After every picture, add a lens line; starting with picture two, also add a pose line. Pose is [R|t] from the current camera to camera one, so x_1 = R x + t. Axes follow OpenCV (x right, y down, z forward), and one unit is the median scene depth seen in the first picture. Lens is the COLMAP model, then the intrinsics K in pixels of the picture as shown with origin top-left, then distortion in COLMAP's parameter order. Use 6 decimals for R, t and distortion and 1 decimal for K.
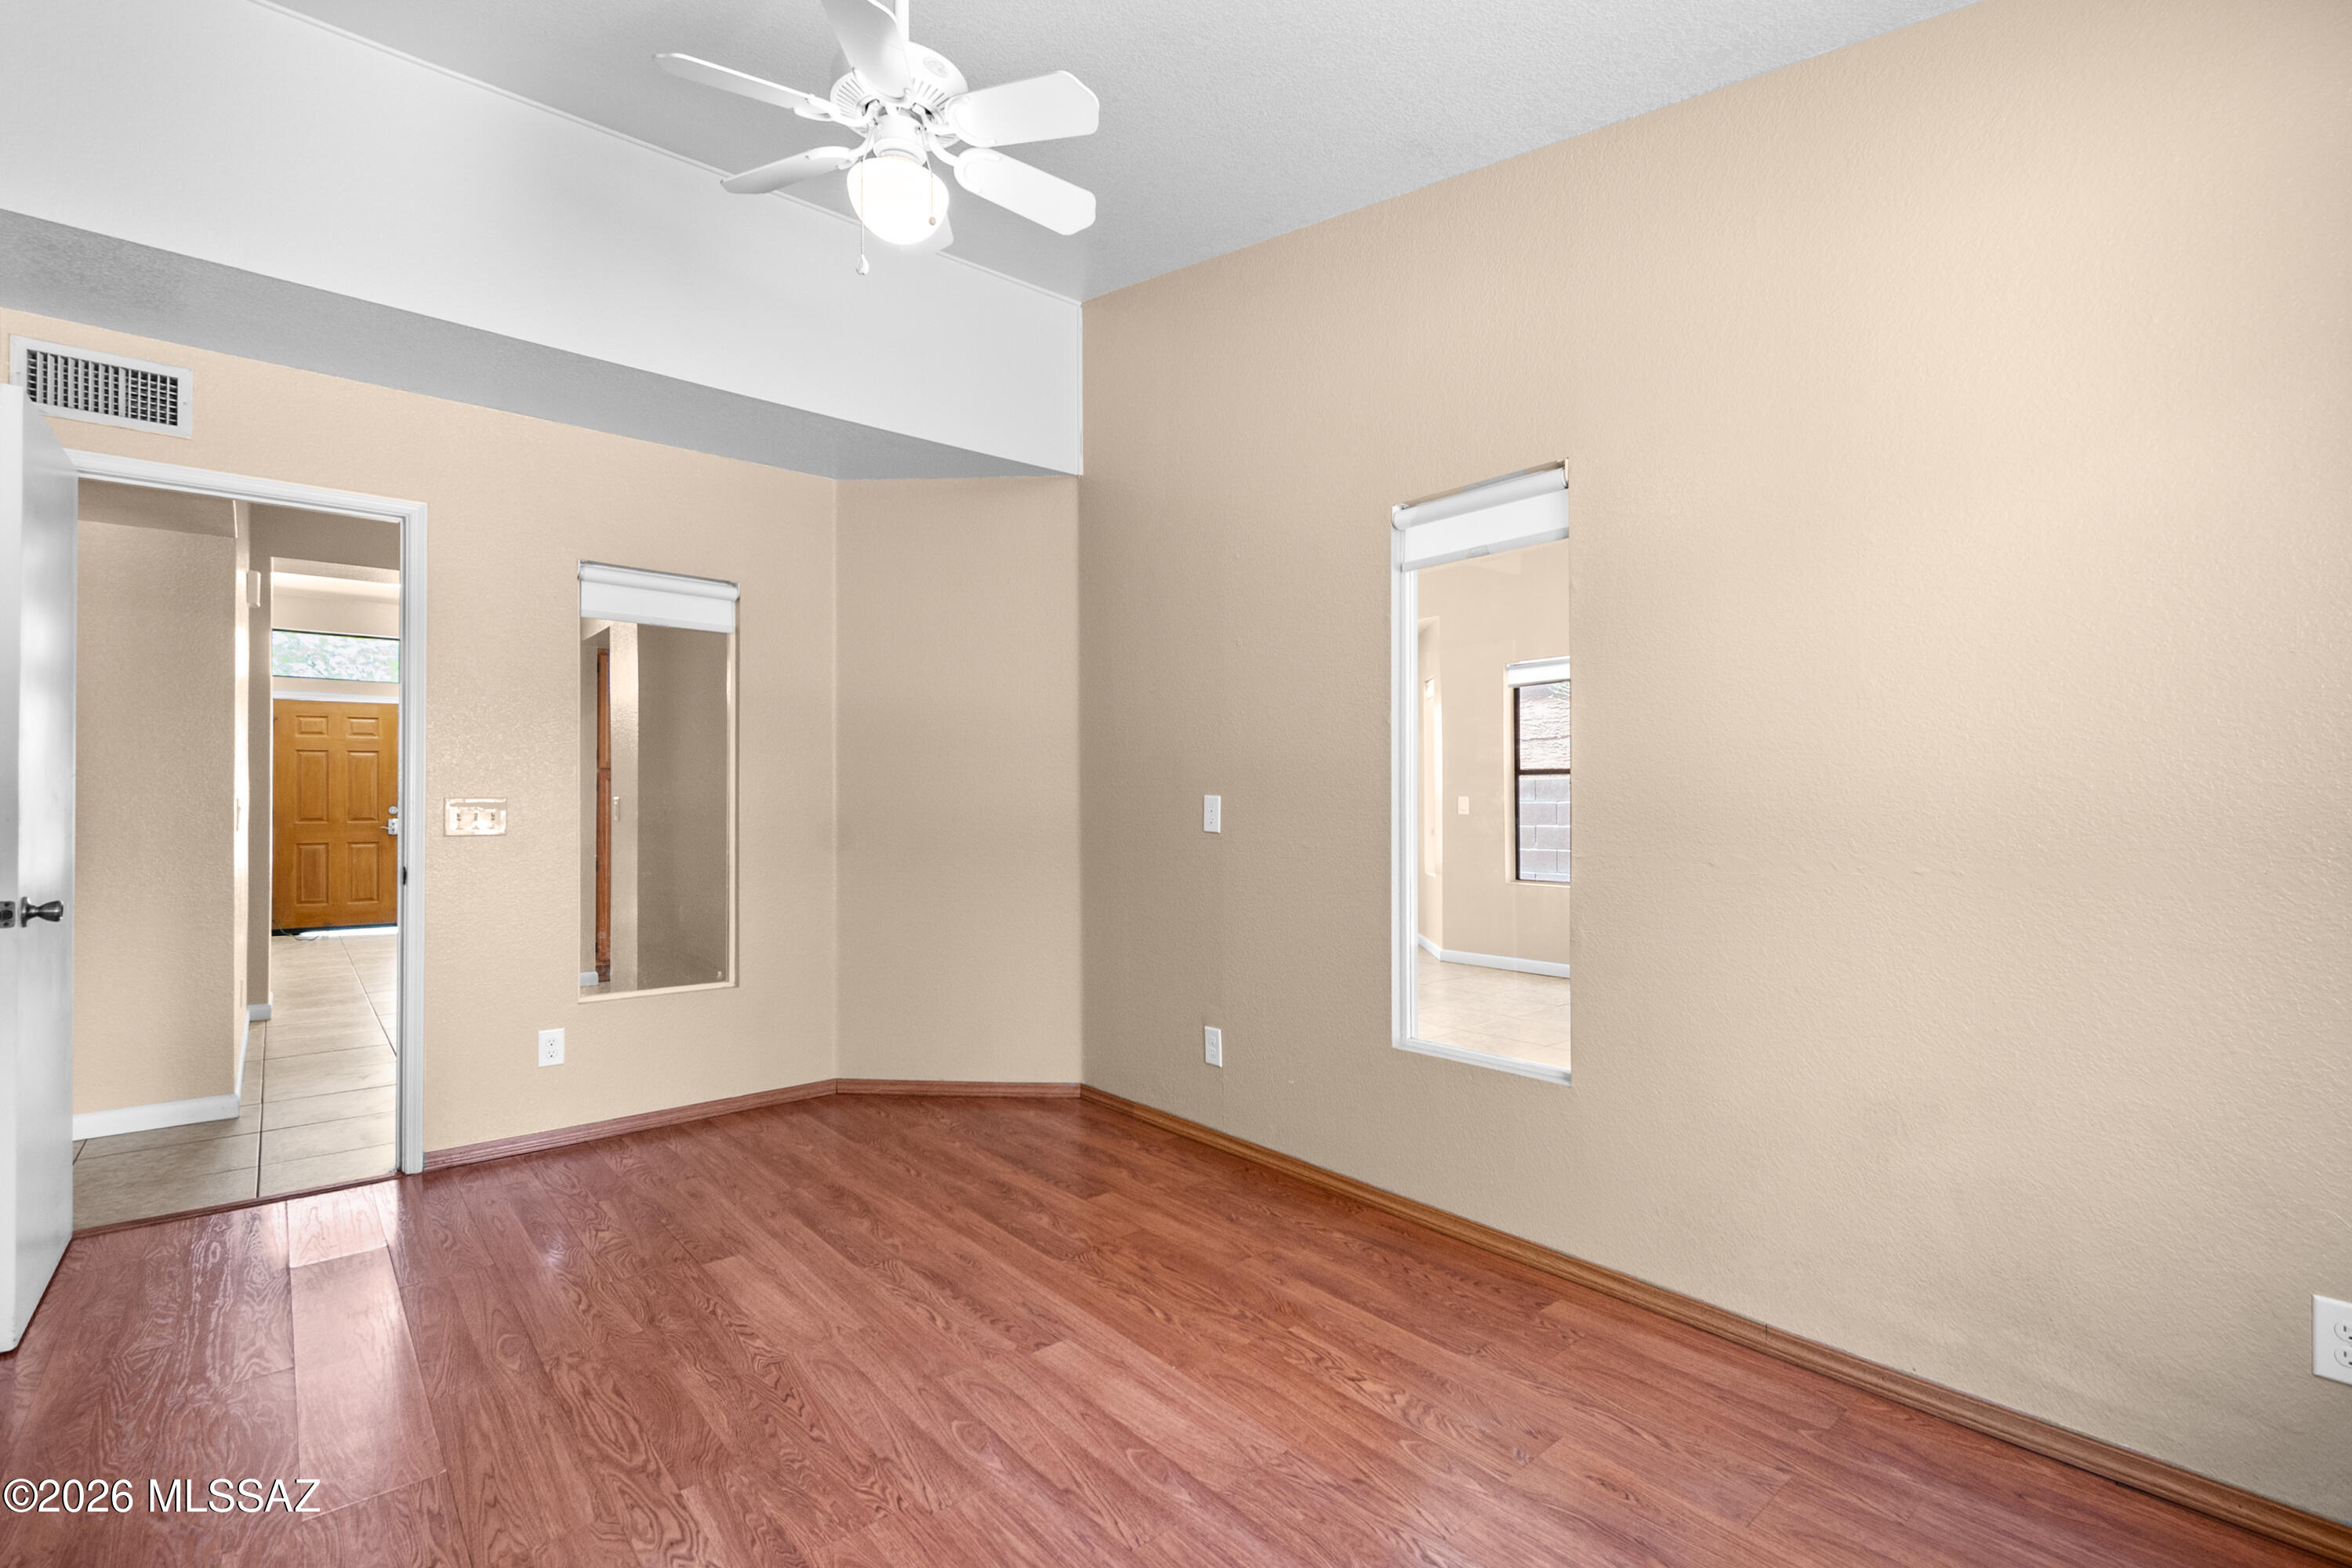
lens RADIAL K [[1055.8, 0, 1190.9], [0, 1055.8, 792.4], [0, 0, 1]] dist [0.008375, -0.004165]
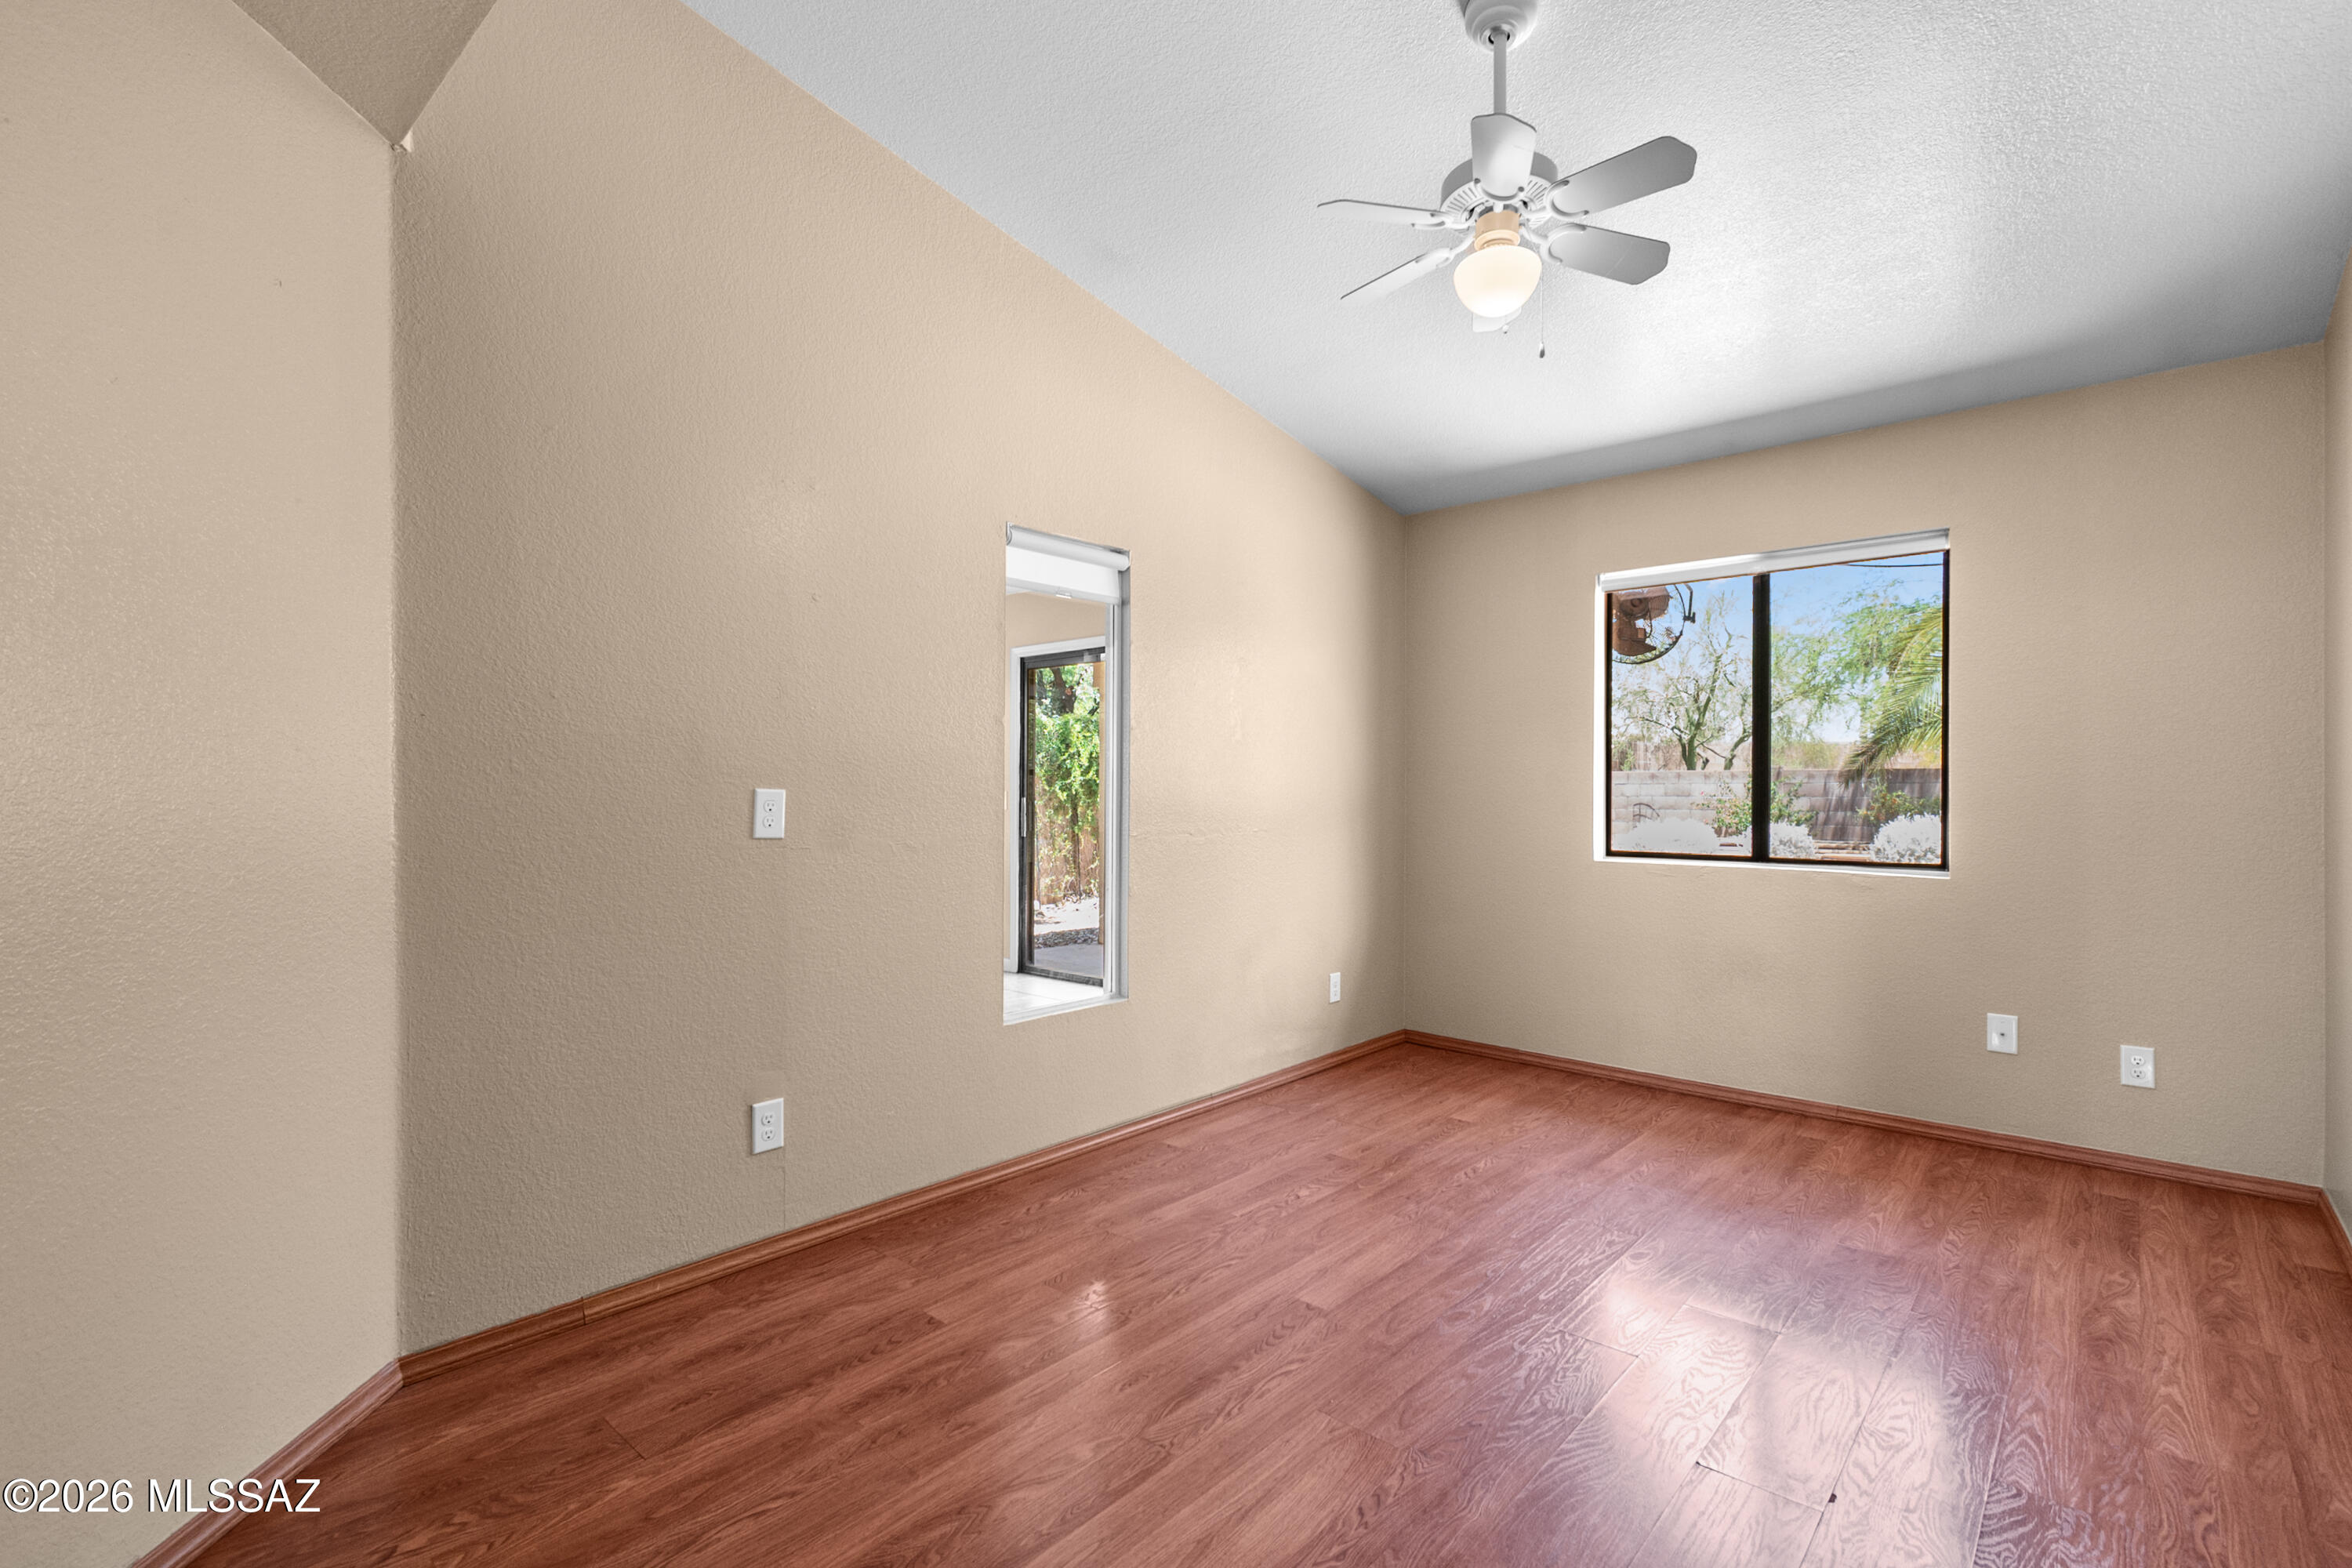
lens RADIAL K [[1055.8, 0, 1170.7], [0, 1055.8, 787.3], [0, 0, 1]] dist [0.008375, -0.004165]
pose [[-0.123199, 0.008442, 0.992346, -0.996679], [-0.008948, 0.999914, -0.009618, 0.008735], [-0.992342, -0.010064, -0.123113, 1.072374]]
